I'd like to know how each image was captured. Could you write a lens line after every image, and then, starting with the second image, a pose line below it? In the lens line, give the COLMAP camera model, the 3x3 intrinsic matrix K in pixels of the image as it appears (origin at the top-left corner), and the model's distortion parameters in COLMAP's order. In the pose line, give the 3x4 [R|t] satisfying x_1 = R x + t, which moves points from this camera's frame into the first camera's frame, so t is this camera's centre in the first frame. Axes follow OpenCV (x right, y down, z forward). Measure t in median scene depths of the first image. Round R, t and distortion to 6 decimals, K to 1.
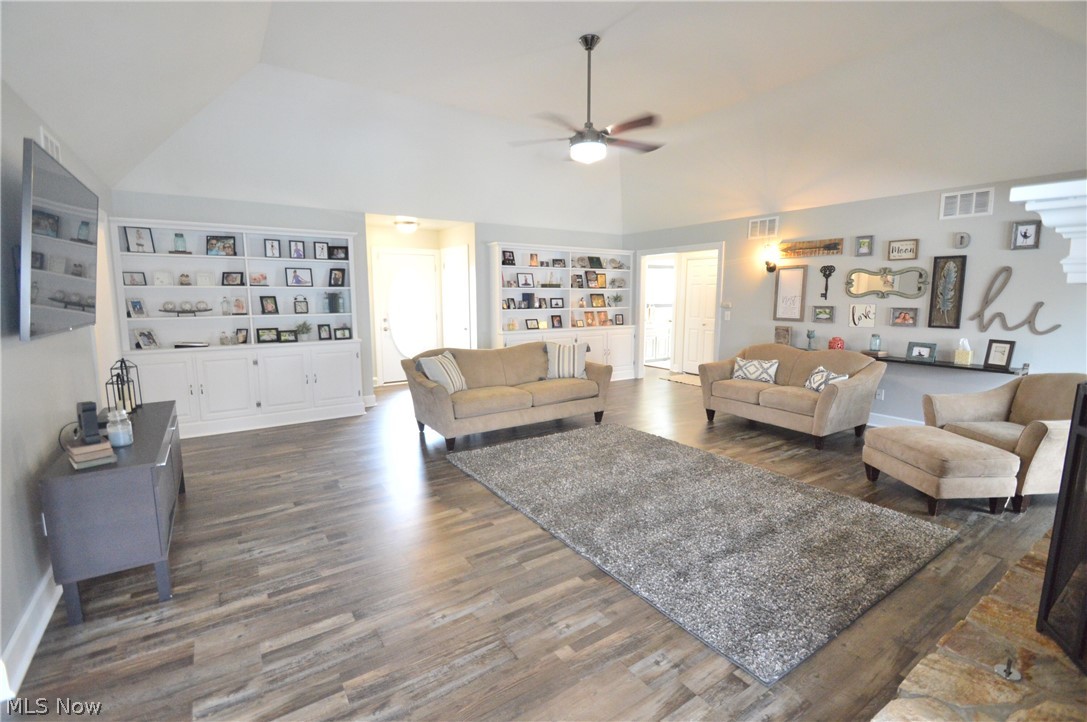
lens RADIAL K [[482.9, 0, 540.6], [0, 482.9, 355.4], [0, 0, 1]] dist [0.015076, -0.017473]
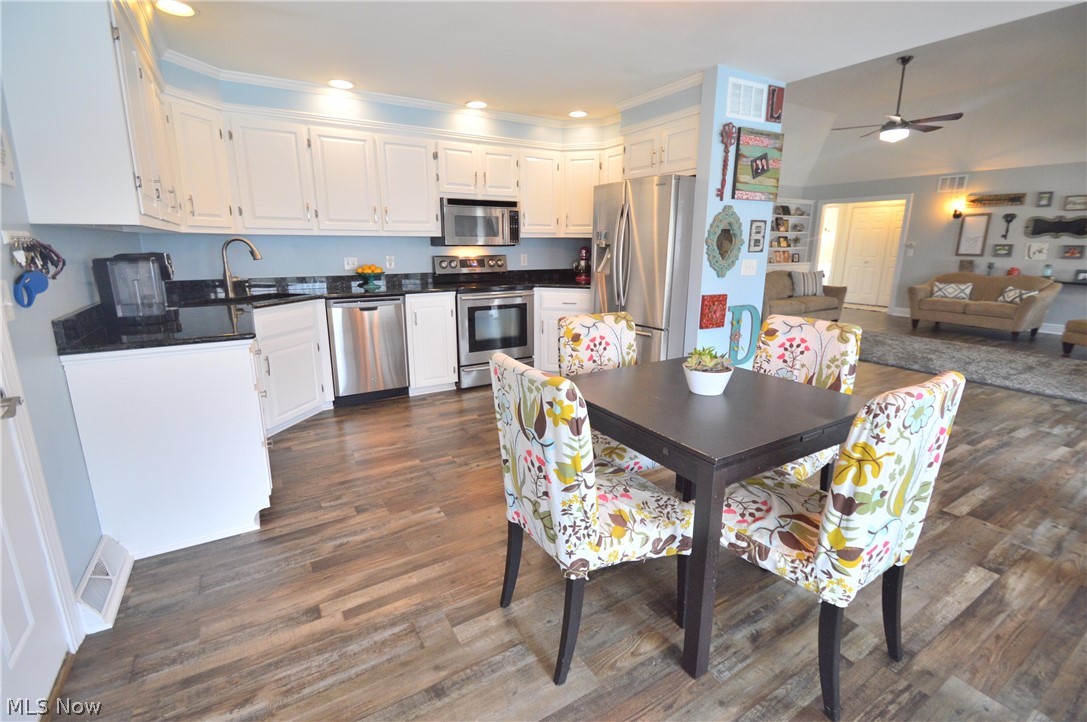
lens RADIAL K [[482.9, 0, 540.6], [0, 482.9, 355.4], [0, 0, 1]] dist [0.015076, -0.017473]
pose [[0.998821, 0.013464, -0.046634, -0.611874], [-0.008752, 0.994968, 0.099810, 0.079925], [0.047743, -0.099284, 0.993913, -0.405818]]
